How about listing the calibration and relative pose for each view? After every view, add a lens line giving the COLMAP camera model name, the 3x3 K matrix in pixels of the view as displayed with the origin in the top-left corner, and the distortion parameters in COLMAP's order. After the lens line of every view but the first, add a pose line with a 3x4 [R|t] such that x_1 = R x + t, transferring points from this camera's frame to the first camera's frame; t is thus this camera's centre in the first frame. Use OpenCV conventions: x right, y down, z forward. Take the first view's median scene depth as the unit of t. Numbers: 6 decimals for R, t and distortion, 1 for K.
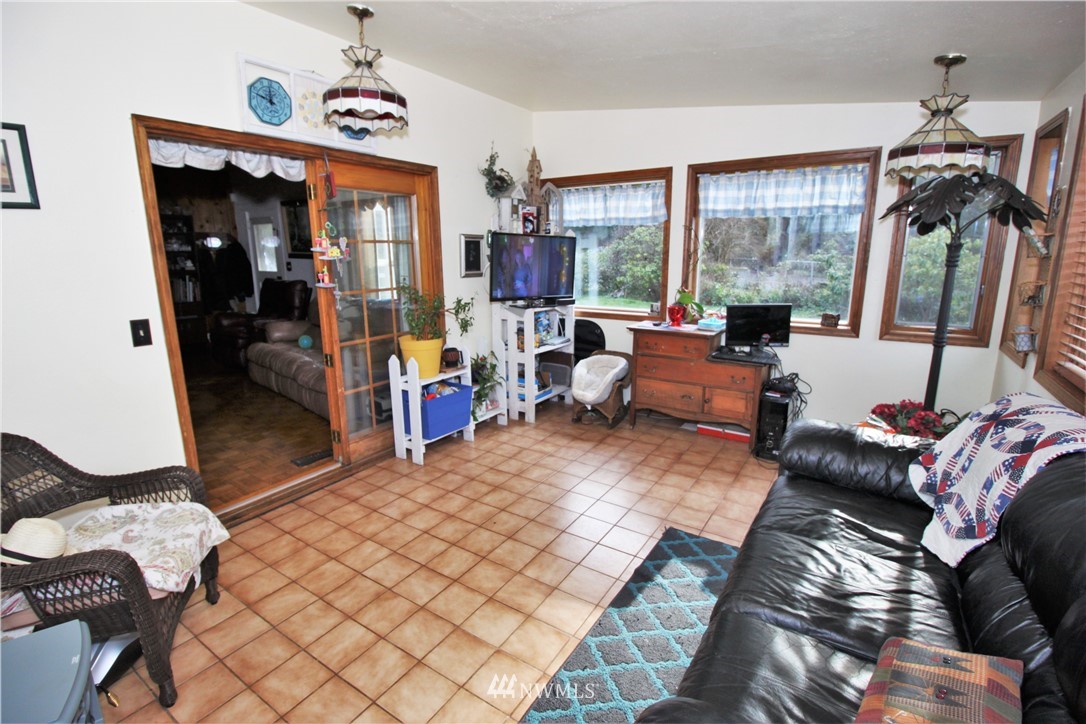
lens RADIAL K [[500.8, 0, 536.7], [0, 500.8, 354.0], [0, 0, 1]] dist [0.003856, -0.013930]
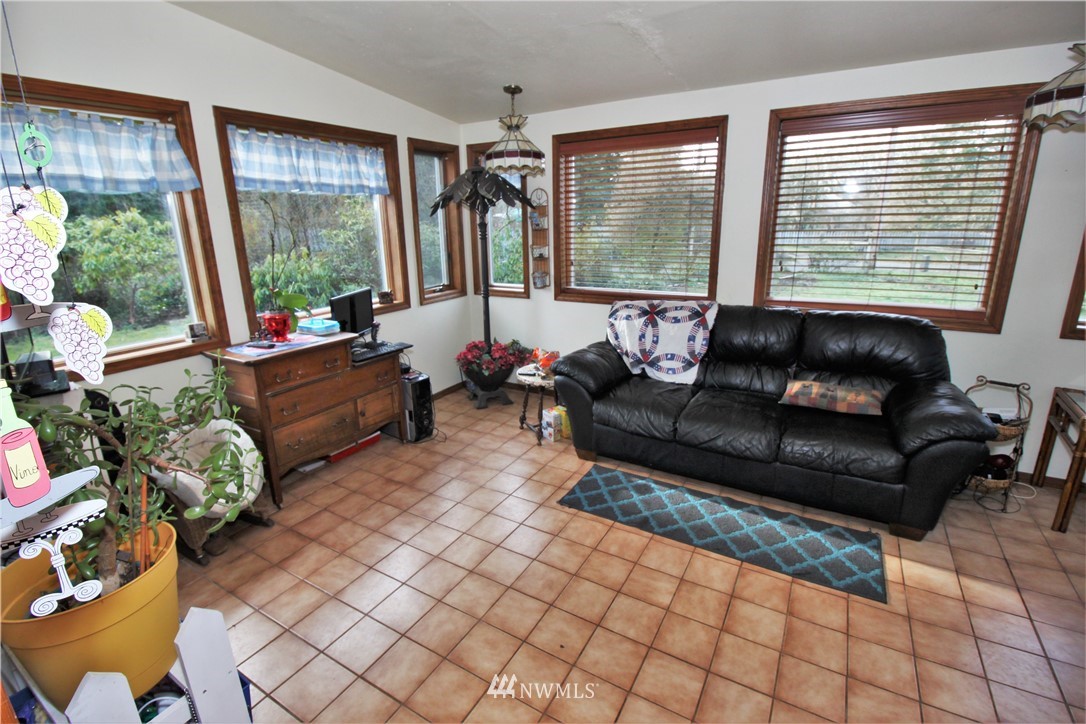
lens RADIAL K [[500.8, 0, 536.7], [0, 500.8, 354.0], [0, 0, 1]] dist [0.003856, -0.013930]
pose [[-0.049669, -0.253969, 0.965936, -0.265158], [0.225345, 0.939343, 0.258564, -0.087696], [-0.973012, 0.230511, 0.010574, 0.397067]]
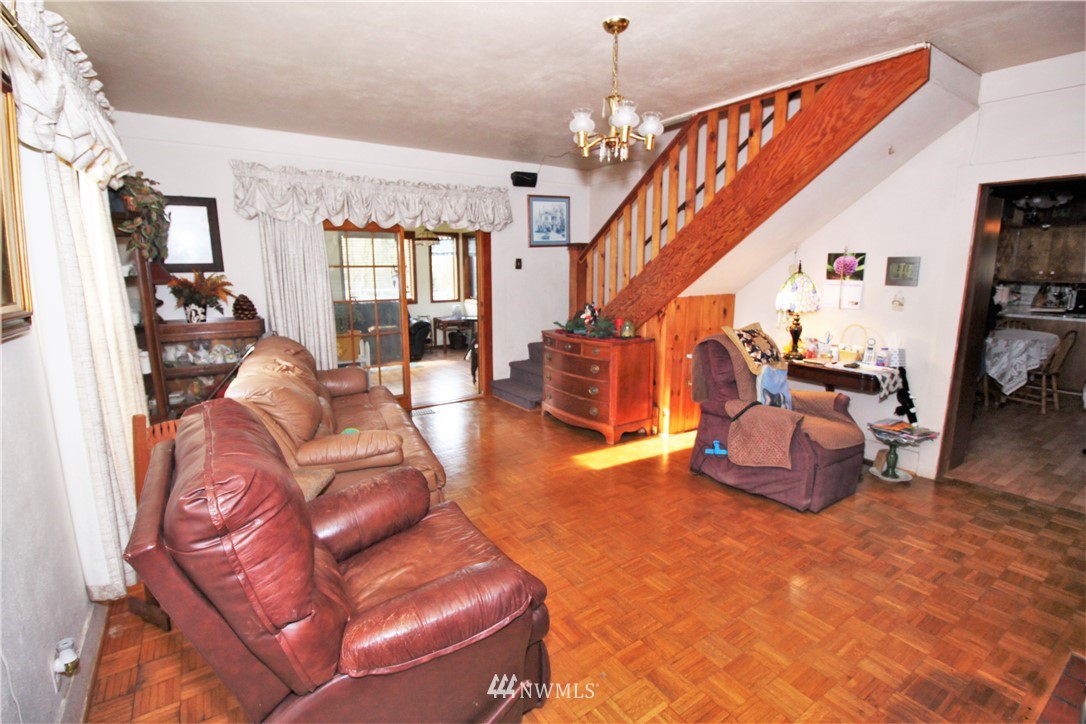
lens RADIAL K [[500.8, 0, 536.7], [0, 500.8, 354.0], [0, 0, 1]] dist [0.003856, -0.013930]
pose [[-0.924130, -0.060461, 0.377264, -0.720361], [0.084457, 0.930650, 0.356030, -0.245342], [-0.372627, 0.360880, -0.854935, 1.145815]]
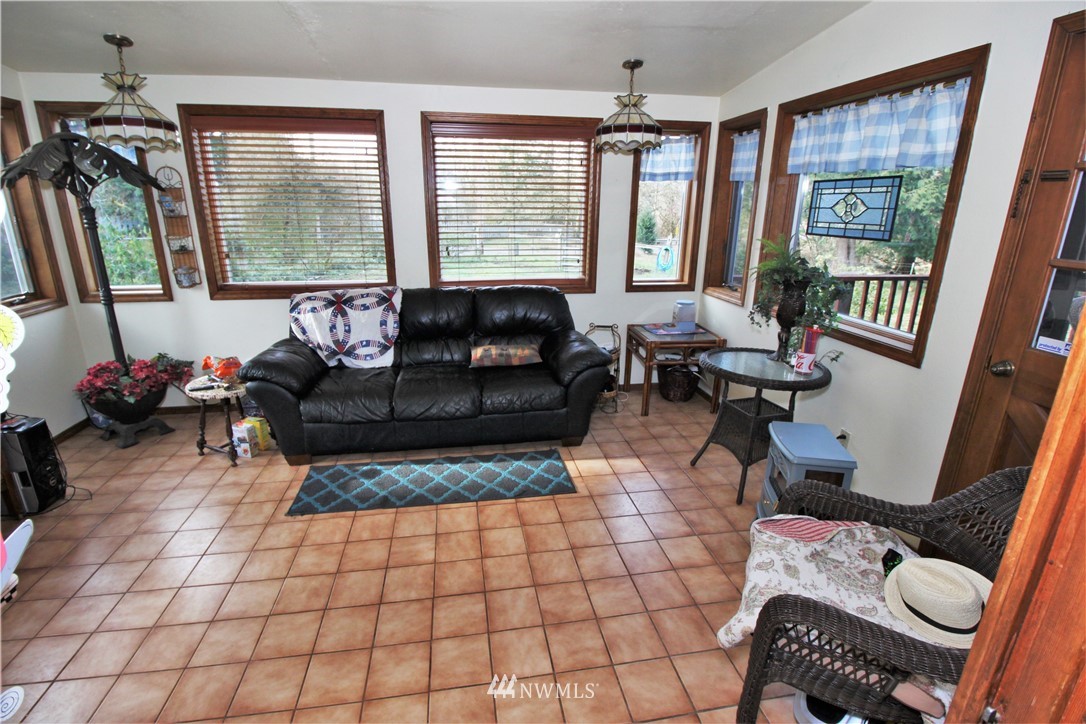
lens RADIAL K [[500.8, 0, 536.7], [0, 500.8, 354.0], [0, 0, 1]] dist [0.003856, -0.013930]
pose [[-0.684032, -0.205273, 0.699973, -0.268103], [0.146082, 0.901601, 0.407157, -0.098733], [-0.714675, 0.380762, -0.586737, 0.454253]]
